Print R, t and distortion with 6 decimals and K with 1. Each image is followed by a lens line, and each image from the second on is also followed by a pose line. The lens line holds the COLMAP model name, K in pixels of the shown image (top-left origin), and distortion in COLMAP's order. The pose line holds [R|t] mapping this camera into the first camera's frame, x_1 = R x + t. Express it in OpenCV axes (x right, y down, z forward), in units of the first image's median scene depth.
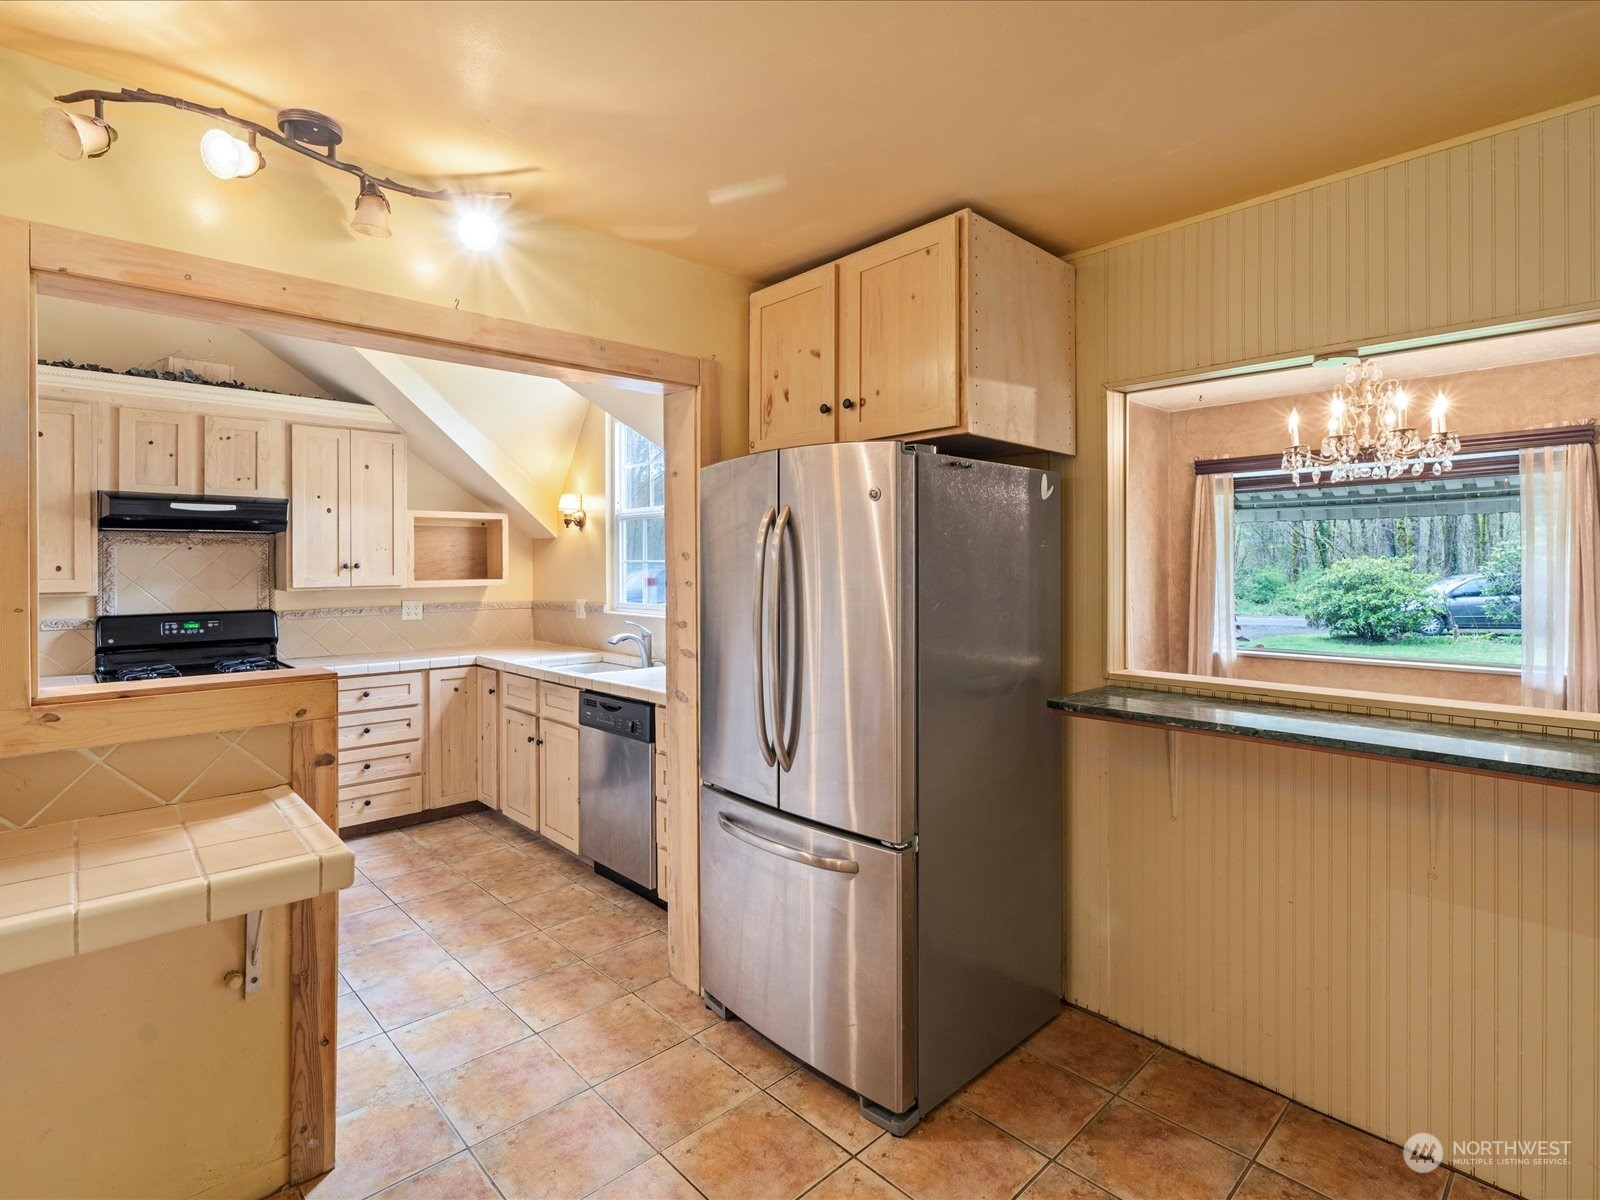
lens RADIAL K [[805.9, 0, 803.3], [0, 805.9, 552.5], [0, 0, 1]] dist [-0.005798, 0.000113]
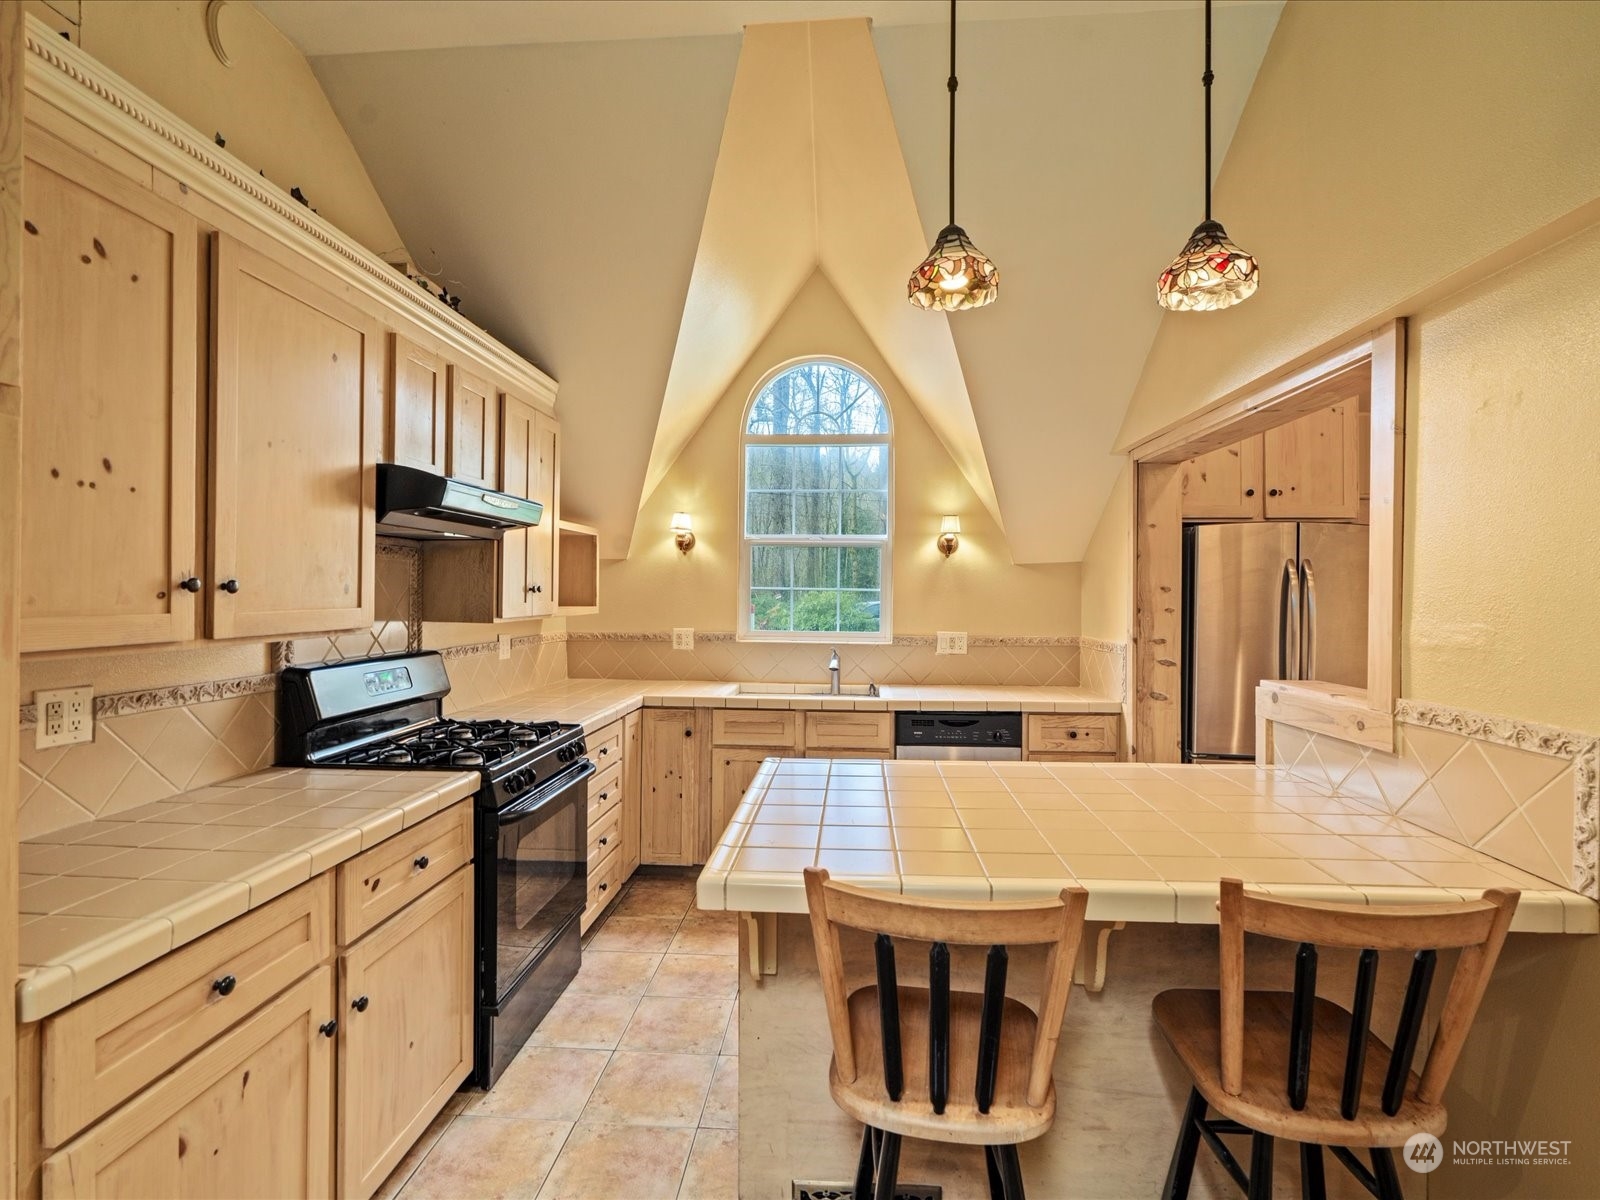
lens RADIAL K [[789.6, 0, 802.9], [0, 789.6, 594.1], [0, 0, 1]] dist [-0.000520, 0.000788]
pose [[0.725860, 0.011241, 0.687750, -0.908130], [-0.024037, 0.999670, 0.009030, 0.009113], [-0.687422, -0.023086, 0.725891, 0.292780]]
